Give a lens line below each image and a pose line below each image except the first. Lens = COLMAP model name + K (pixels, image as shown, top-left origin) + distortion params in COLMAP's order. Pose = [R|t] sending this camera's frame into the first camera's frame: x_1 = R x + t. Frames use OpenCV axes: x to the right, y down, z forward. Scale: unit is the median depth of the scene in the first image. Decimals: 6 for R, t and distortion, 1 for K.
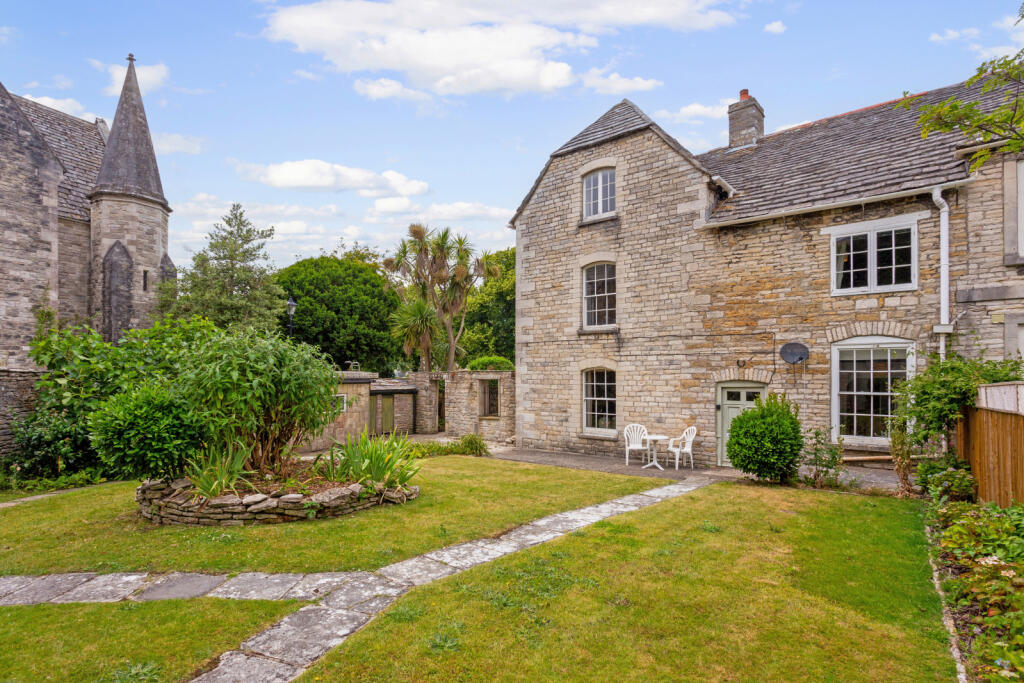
lens RADIAL K [[507.9, 0, 512.8], [0, 507.9, 383.7], [0, 0, 1]] dist [0.000698, 0.000362]
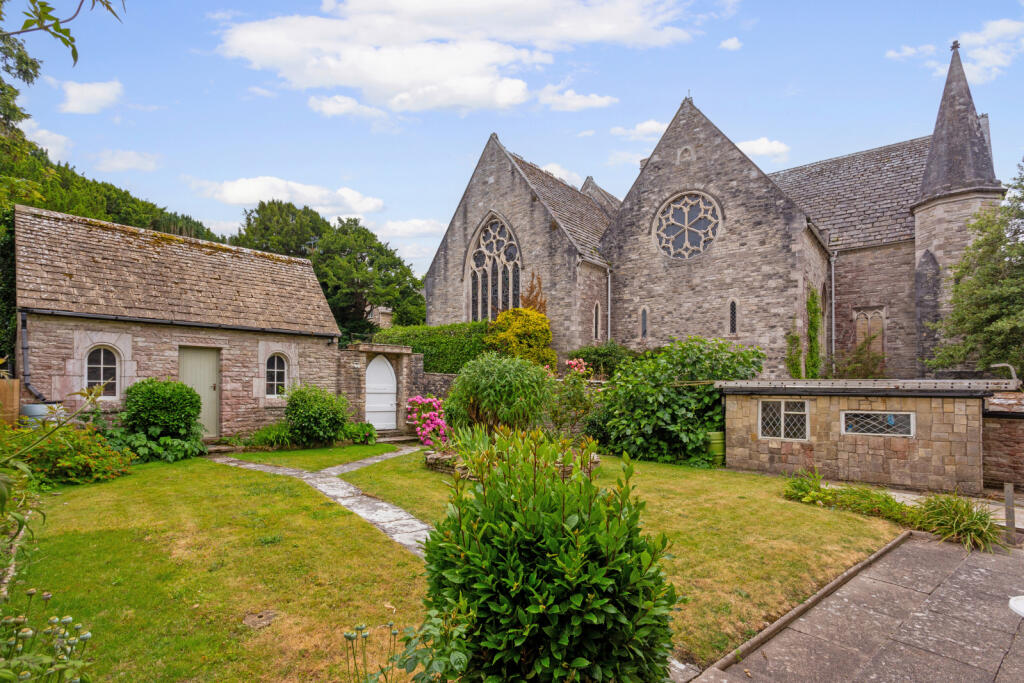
lens RADIAL K [[507.9, 0, 512.8], [0, 507.9, 383.7], [0, 0, 1]] dist [0.000698, 0.000362]
pose [[-0.179771, -0.012620, -0.983628, 0.426972], [-0.023030, 0.999698, -0.008617, -0.000154], [0.983439, 0.021104, -0.180007, 0.554208]]
